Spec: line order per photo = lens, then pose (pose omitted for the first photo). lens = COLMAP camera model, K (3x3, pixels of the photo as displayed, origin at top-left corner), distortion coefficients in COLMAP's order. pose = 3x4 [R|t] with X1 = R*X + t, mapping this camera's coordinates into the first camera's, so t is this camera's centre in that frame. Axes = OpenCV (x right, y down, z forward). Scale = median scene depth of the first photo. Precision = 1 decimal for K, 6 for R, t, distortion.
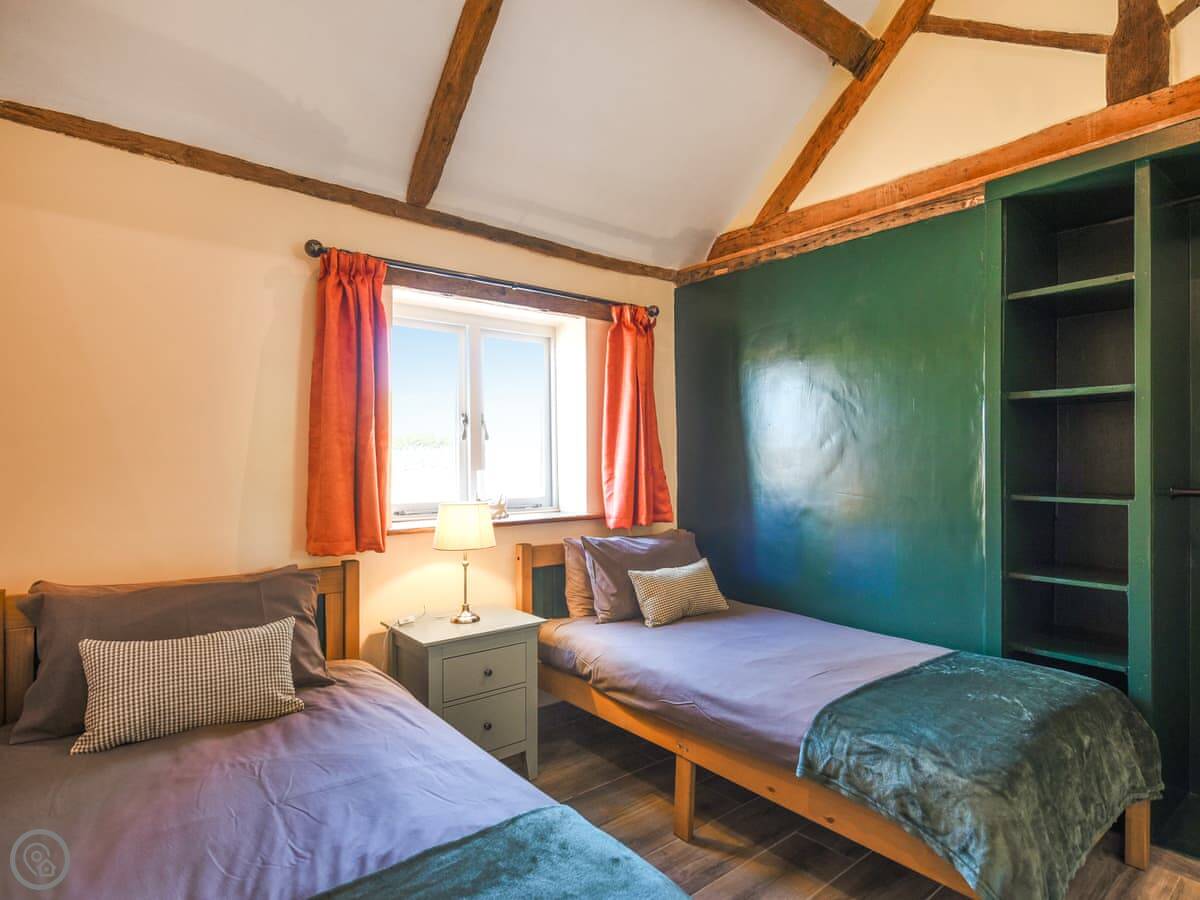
lens RADIAL K [[670.4, 0, 618.5], [0, 670.4, 452.8], [0, 0, 1]] dist [-0.002847, -0.003271]
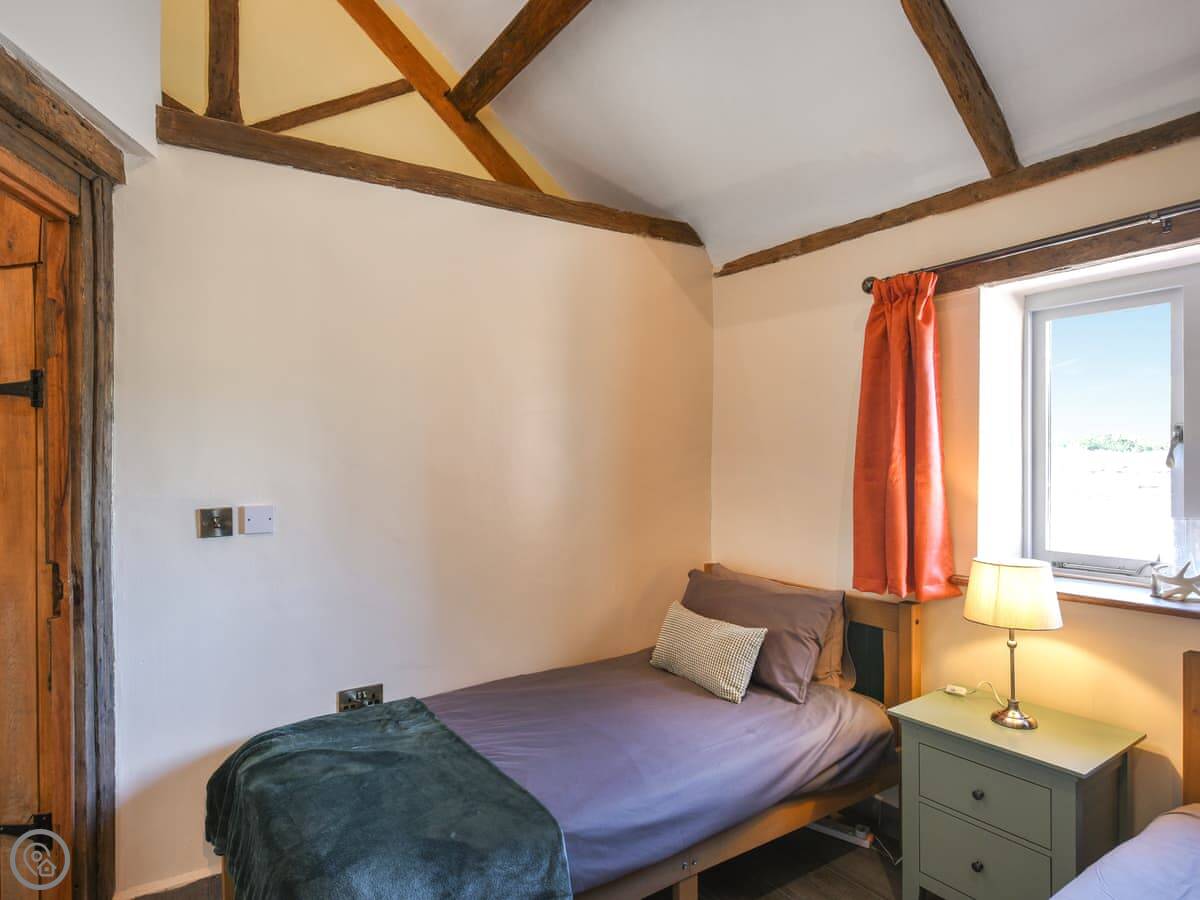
lens RADIAL K [[670.4, 0, 618.5], [0, 670.4, 452.8], [0, 0, 1]] dist [-0.002847, -0.003271]
pose [[-0.071946, -0.007157, -0.997383, 0.533354], [0.012529, 0.999889, -0.008078, -0.042944], [0.997330, -0.013077, -0.071848, 0.626793]]
